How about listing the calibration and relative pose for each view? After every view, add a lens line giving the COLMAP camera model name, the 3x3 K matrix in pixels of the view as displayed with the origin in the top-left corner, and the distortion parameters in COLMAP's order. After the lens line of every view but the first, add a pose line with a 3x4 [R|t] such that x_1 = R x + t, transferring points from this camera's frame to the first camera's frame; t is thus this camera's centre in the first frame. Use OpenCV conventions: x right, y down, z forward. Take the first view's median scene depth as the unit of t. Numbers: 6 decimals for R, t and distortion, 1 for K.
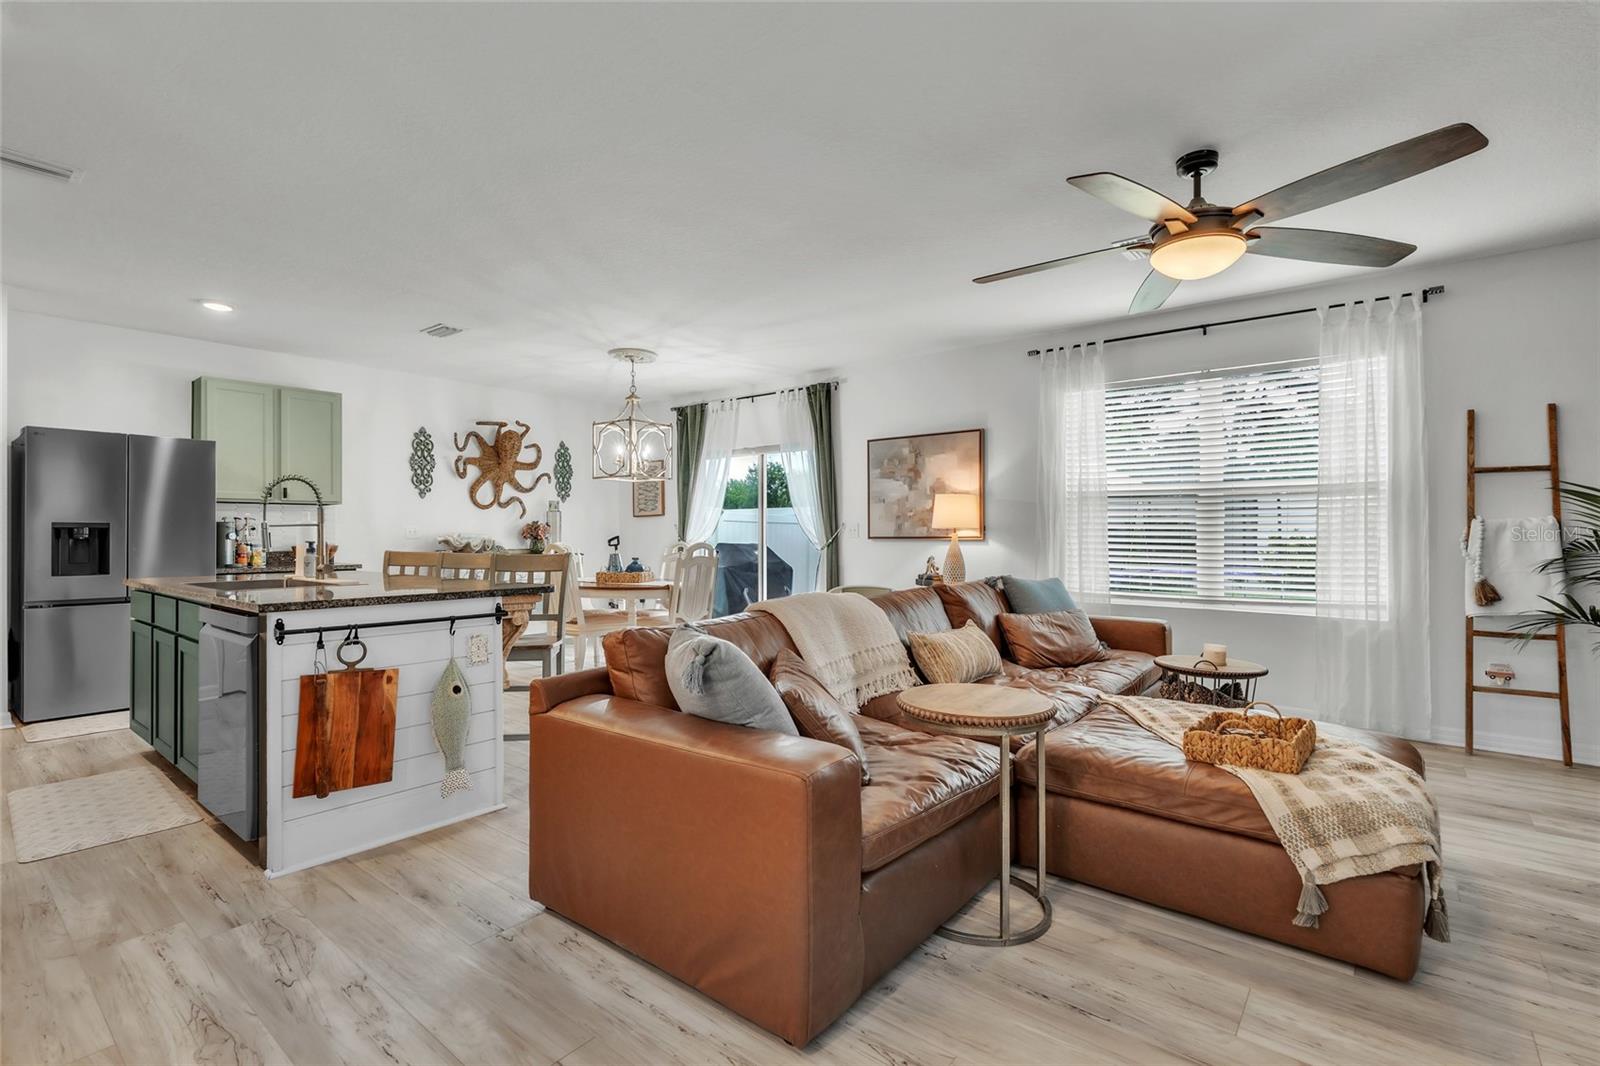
lens RADIAL K [[738.2, 0, 803.6], [0, 738.2, 529.1], [0, 0, 1]] dist [-0.002349, -0.000337]
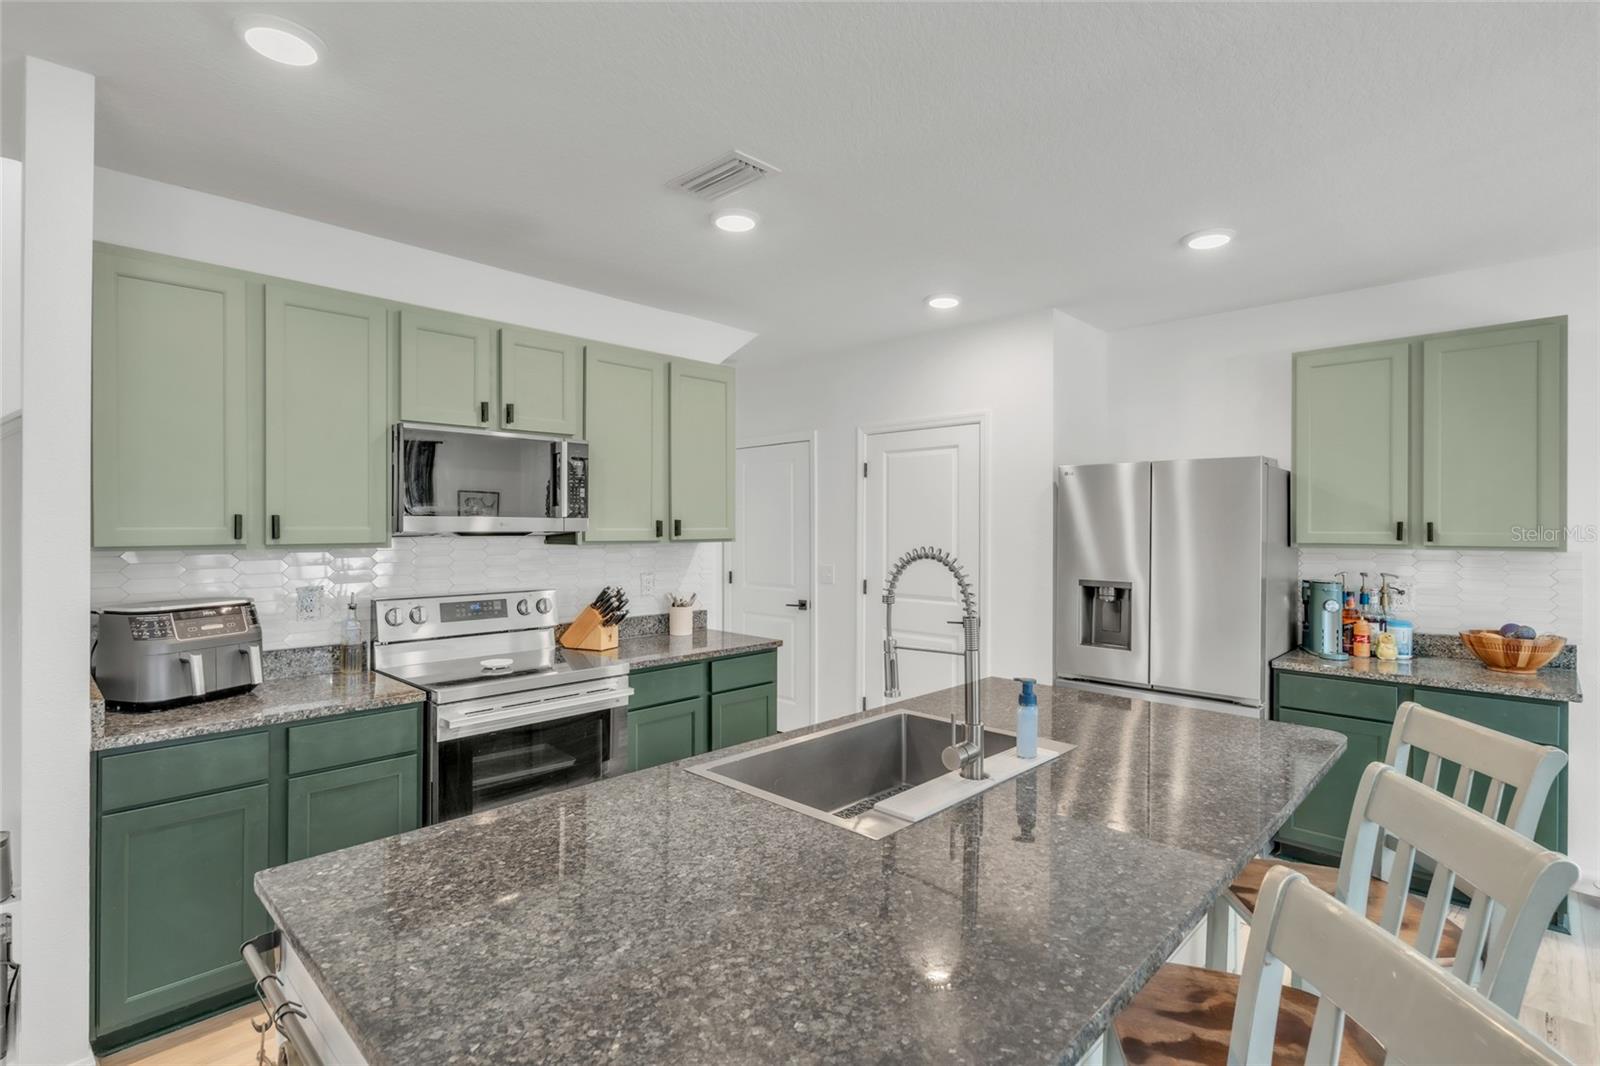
lens RADIAL K [[751.6, 0, 801.2], [0, 751.6, 527.8], [0, 0, 1]] dist [-0.000909, 0.000389]
pose [[-0.087475, 0.001971, -0.996165, -0.126633], [0.001950, 0.999996, 0.001807, -0.060067], [0.996165, -0.001784, -0.087479, 0.652209]]
